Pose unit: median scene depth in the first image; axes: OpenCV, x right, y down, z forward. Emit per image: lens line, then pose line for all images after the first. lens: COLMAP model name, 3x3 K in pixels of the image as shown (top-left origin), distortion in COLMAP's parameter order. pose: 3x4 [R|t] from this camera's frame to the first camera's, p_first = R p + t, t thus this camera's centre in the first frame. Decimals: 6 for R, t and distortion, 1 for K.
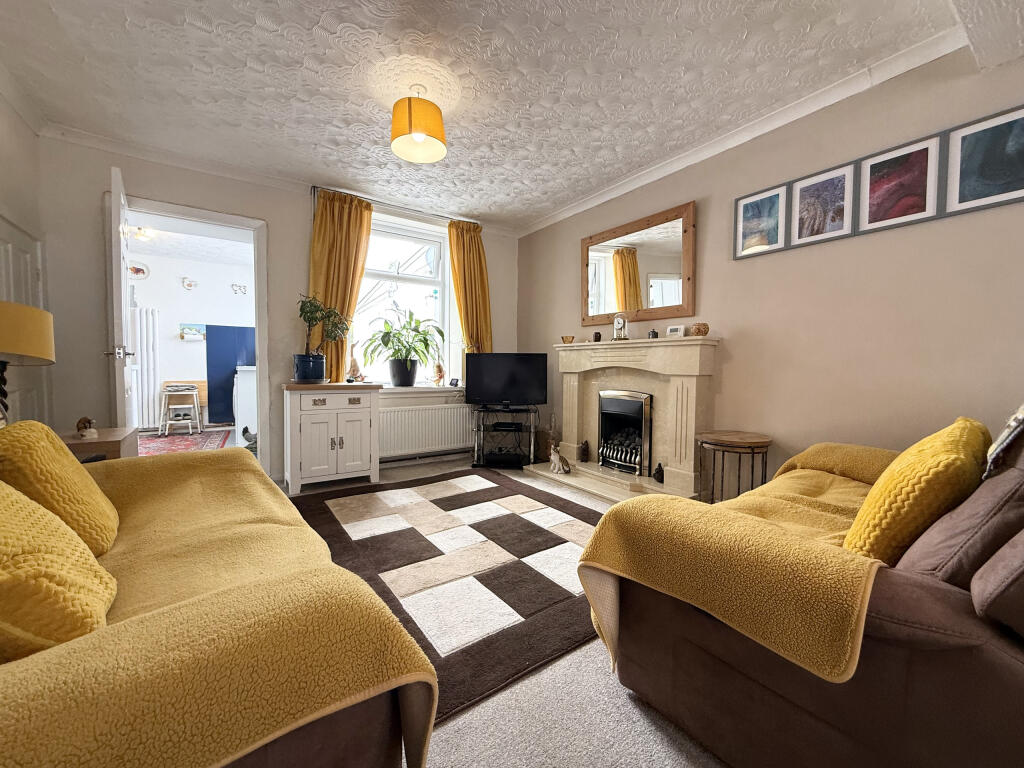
lens RADIAL K [[407.2, 0, 508.4], [0, 407.2, 383.1], [0, 0, 1]] dist [-0.000561, 0.000164]
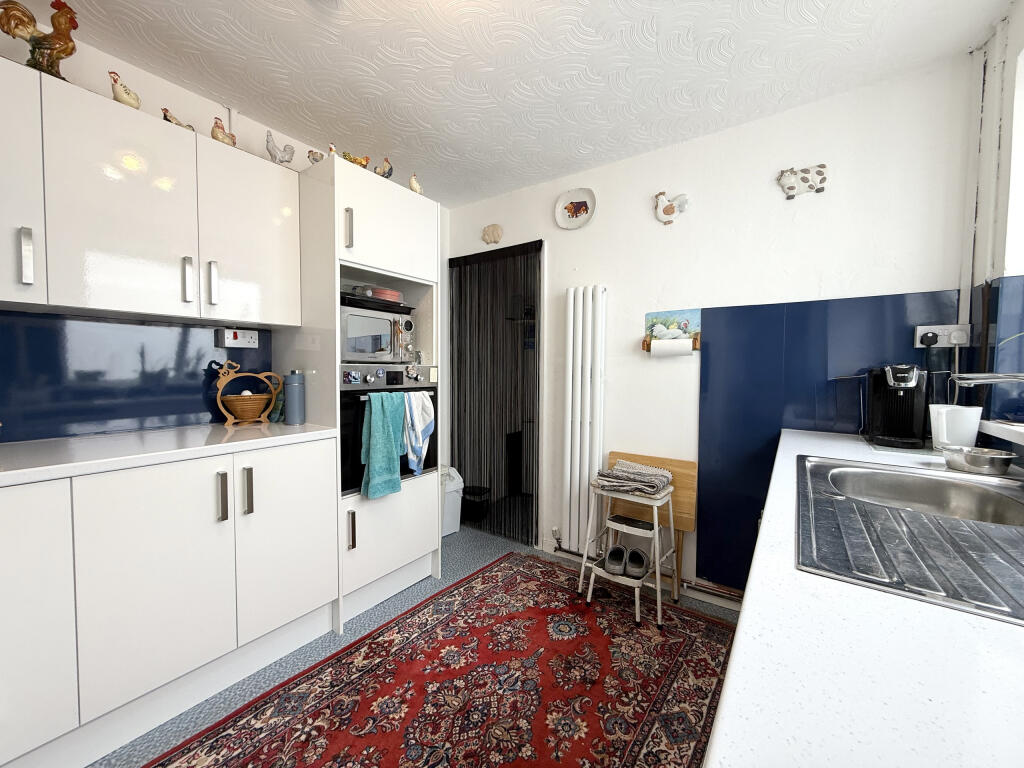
lens RADIAL K [[407.2, 0, 508.4], [0, 407.2, 383.1], [0, 0, 1]] dist [-0.000561, 0.000164]
pose [[0.366508, 0.030673, -0.929909, -0.471758], [-0.039295, 0.999075, 0.017467, -0.077067], [0.929585, 0.030139, 0.367374, 0.716171]]
